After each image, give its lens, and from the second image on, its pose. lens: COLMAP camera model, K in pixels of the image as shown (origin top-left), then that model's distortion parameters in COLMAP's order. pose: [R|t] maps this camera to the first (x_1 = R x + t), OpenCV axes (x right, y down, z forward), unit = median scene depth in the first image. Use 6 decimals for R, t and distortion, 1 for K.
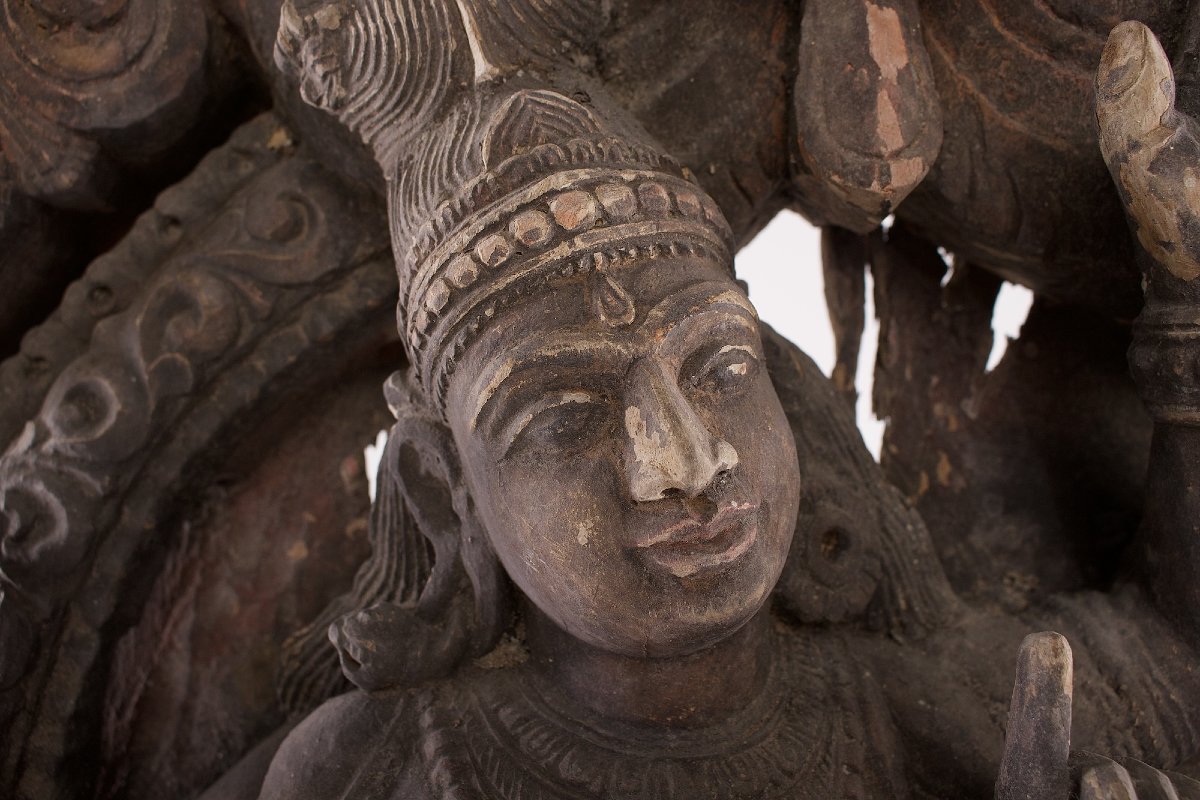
lens RADIAL K [[1159.3, 0, 580.0], [0, 1159.3, 400.7], [0, 0, 1]] dist [-0.099377, 0.000000]
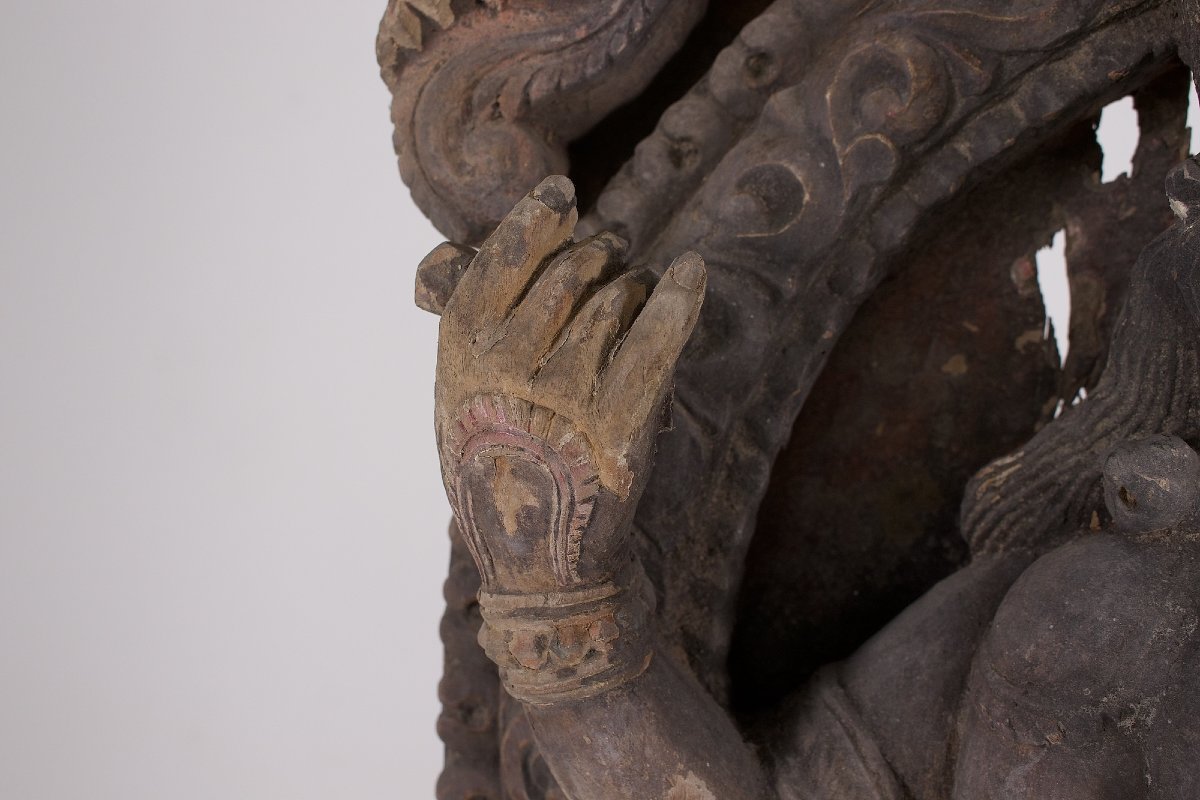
lens RADIAL K [[1336.3, 0, 595.0], [0, 1336.3, 404.2], [0, 0, 1]] dist [-0.074700, 0.000000]
pose [[0.977232, 0.039350, -0.208493, -0.368412], [-0.003383, 0.985416, 0.170128, -0.011816], [0.212147, -0.165549, 0.963113, -0.027203]]
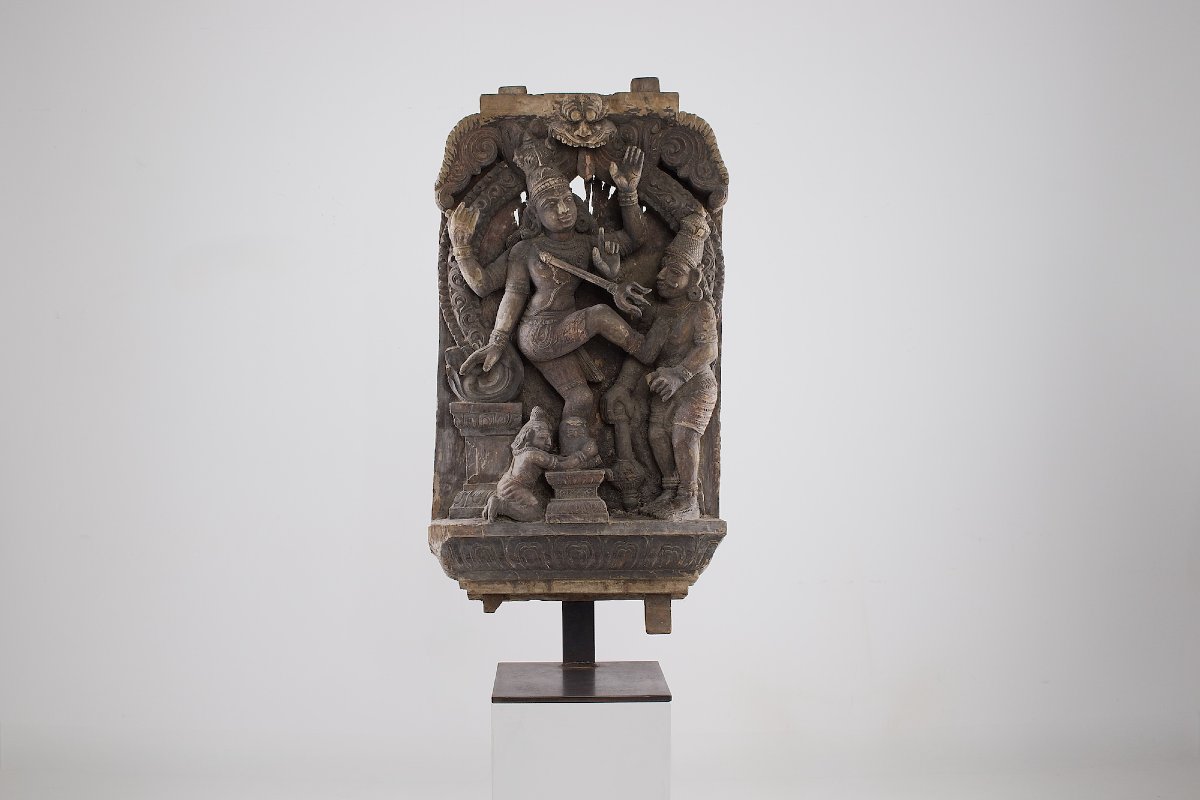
lens RADIAL K [[1398.5, 0, 593.1], [0, 1398.5, 404.2], [0, 0, 1]] dist [-0.100078, 0.000000]
pose [[0.992598, -0.014096, 0.120626, -0.873792], [-0.002457, 0.990708, 0.135986, 0.061772], [-0.121422, -0.135276, 0.983340, -8.530671]]
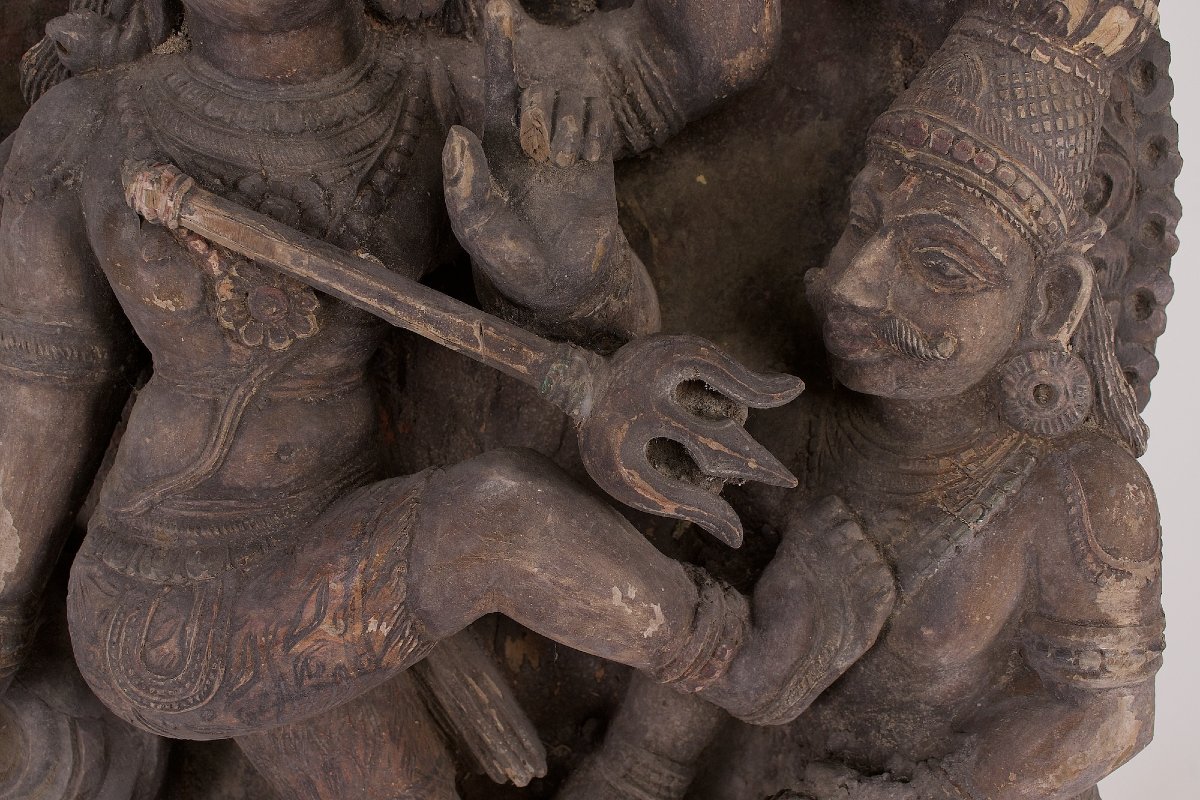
lens RADIAL K [[1336.3, 0, 581.0], [0, 1336.3, 417.2], [0, 0, 1]] dist [-0.074700, 0.000000]
pose [[0.996683, -0.031602, 0.074999, 0.289258], [0.004570, 0.941810, 0.336114, 0.105726], [-0.081256, -0.334656, 0.938830, -0.696348]]
